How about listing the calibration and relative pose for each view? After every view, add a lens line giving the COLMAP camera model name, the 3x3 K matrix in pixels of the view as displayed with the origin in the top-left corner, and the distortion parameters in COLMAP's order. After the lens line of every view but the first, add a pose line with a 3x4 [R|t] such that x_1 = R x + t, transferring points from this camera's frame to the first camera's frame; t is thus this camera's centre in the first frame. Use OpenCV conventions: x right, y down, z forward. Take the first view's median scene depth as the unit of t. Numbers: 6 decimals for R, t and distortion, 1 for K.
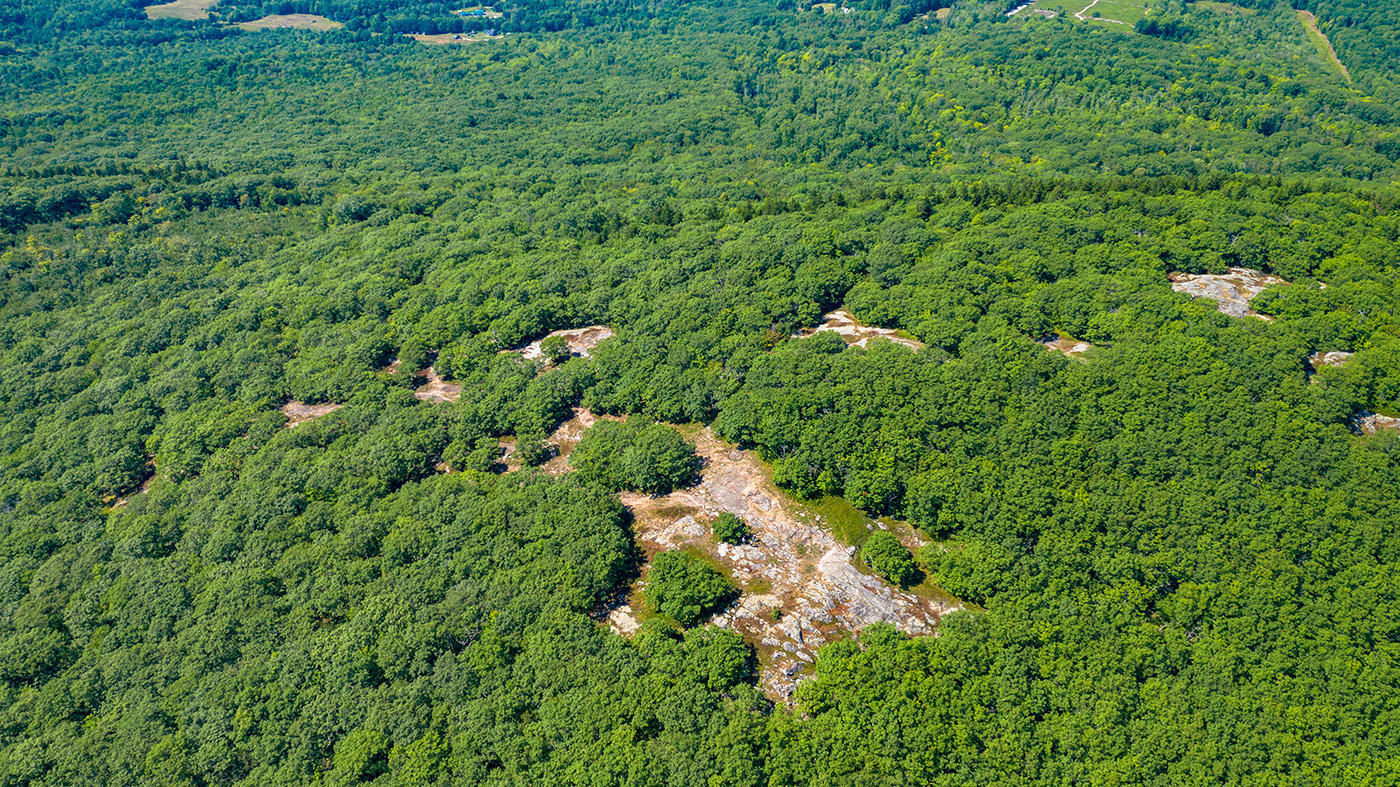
lens RADIAL K [[1091.1, 0, 696.9], [0, 1091.1, 402.4], [0, 0, 1]] dist [0.005076, 0.012474]
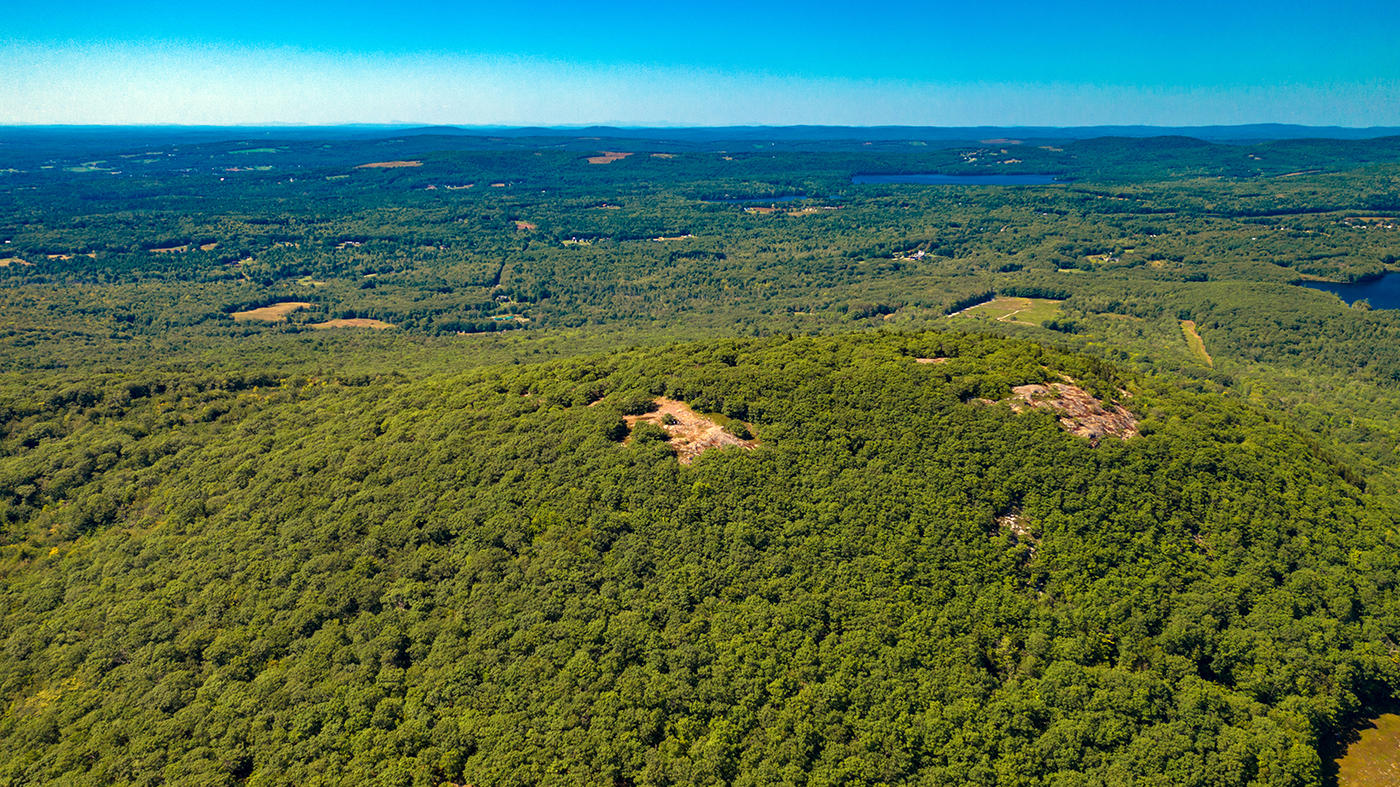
lens RADIAL K [[1137.0, 0, 700.0], [0, 1137.0, 393.5], [0, 0, 1]] dist [-0.030729, 0.102341]
pose [[0.999942, 0.010444, -0.002450, 0.097290], [-0.010694, 0.952300, -0.304975, 0.763339], [-0.000852, 0.304983, 0.952357, -1.230779]]
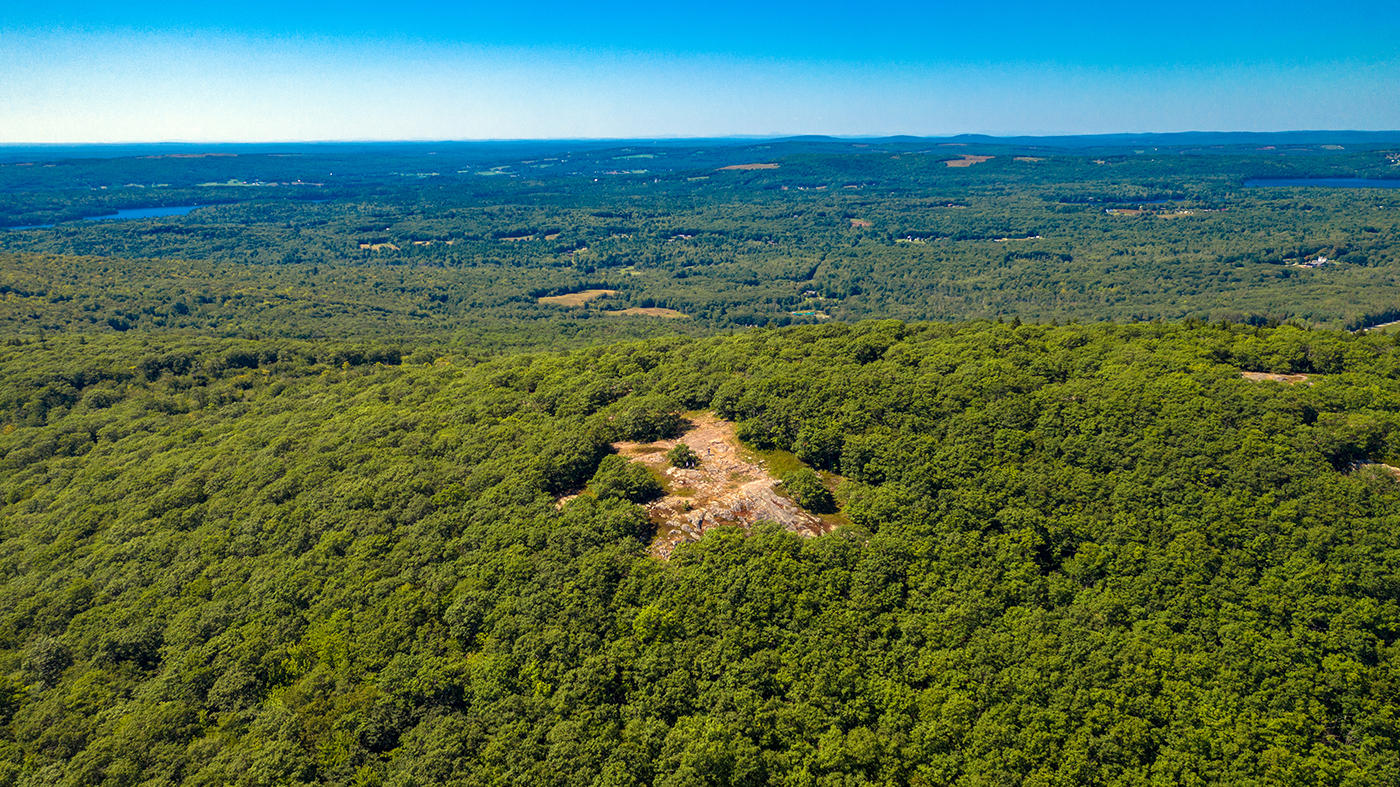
lens RADIAL K [[1099.8, 0, 694.4], [0, 1099.8, 396.2], [0, 0, 1]] dist [-0.017489, 0.054346]
pose [[0.944201, 0.076462, -0.320373, 0.401305], [-0.170453, 0.945735, -0.276642, 0.365858], [0.281835, 0.315814, 0.905997, -0.071106]]
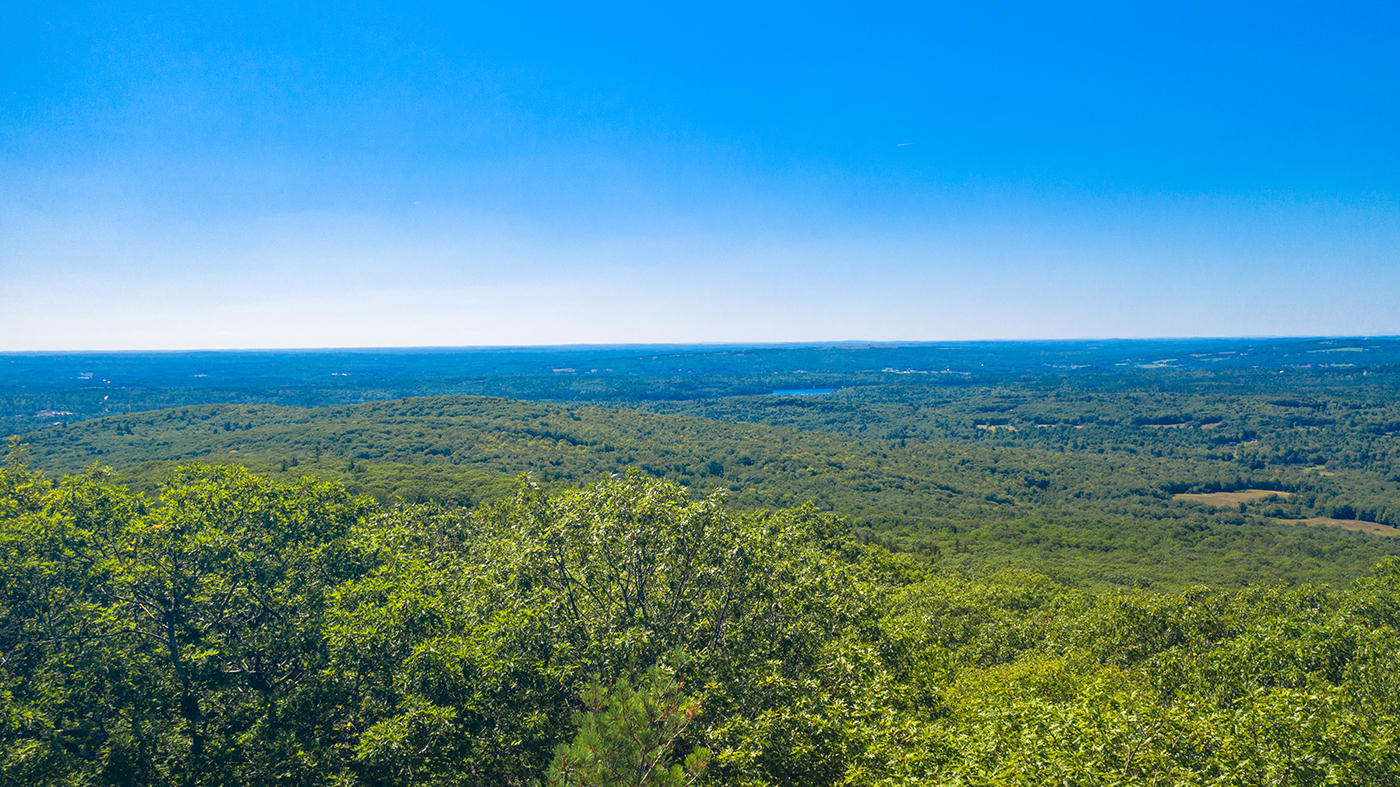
lens RADIAL K [[1090.0, 0, 695.8], [0, 1090.0, 402.8], [0, 0, 1]] dist [-0.012338, 0.042440]
pose [[0.605290, 0.044763, -0.794746, -0.257147], [-0.408373, 0.874476, -0.261769, -0.225300], [0.683268, 0.482999, 0.547591, 1.593108]]
